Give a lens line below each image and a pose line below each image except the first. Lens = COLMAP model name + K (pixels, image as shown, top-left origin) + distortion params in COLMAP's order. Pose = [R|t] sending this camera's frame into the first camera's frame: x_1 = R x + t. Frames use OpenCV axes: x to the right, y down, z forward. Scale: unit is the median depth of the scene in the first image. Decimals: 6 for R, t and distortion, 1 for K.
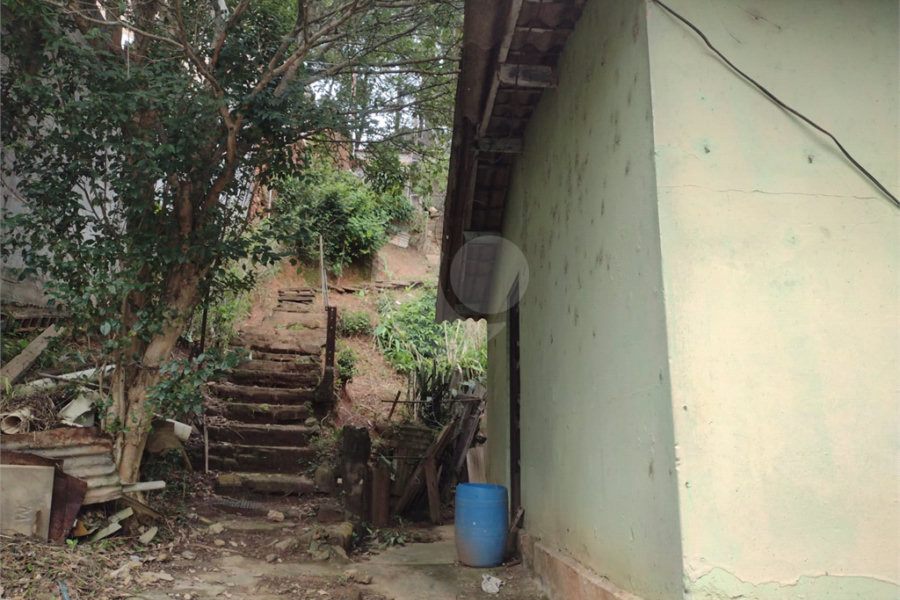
lens RADIAL K [[649.9, 0, 450.8], [0, 649.9, 294.9], [0, 0, 1]] dist [0.047036, -0.055514]
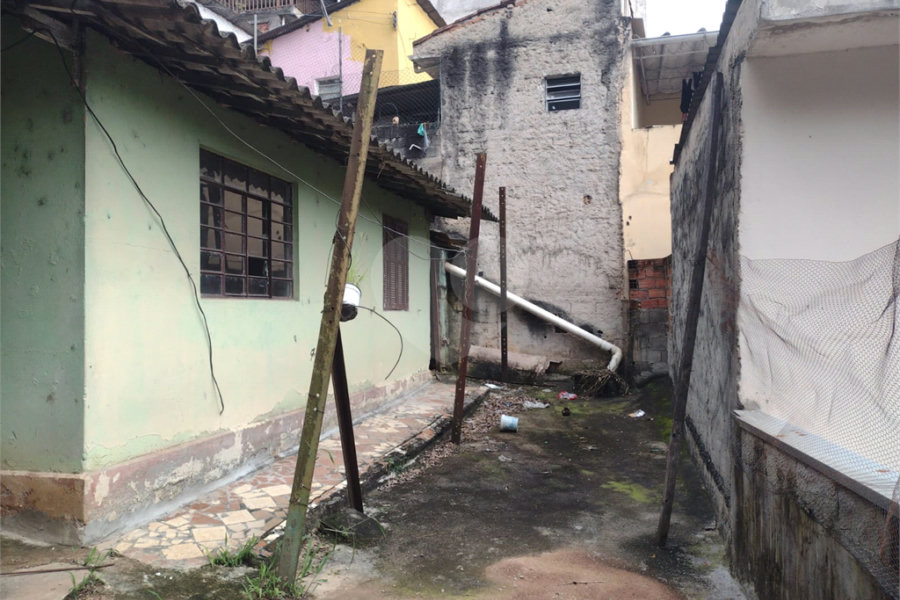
lens RADIAL K [[651.4, 0, 455.1], [0, 651.4, 312.5], [0, 0, 1]] dist [0.091445, -0.129817]
pose [[0.264119, -0.017134, 0.964338, -1.116044], [-0.243579, 0.966247, 0.083880, -0.364867], [-0.933226, -0.257046, 0.251031, -0.374674]]
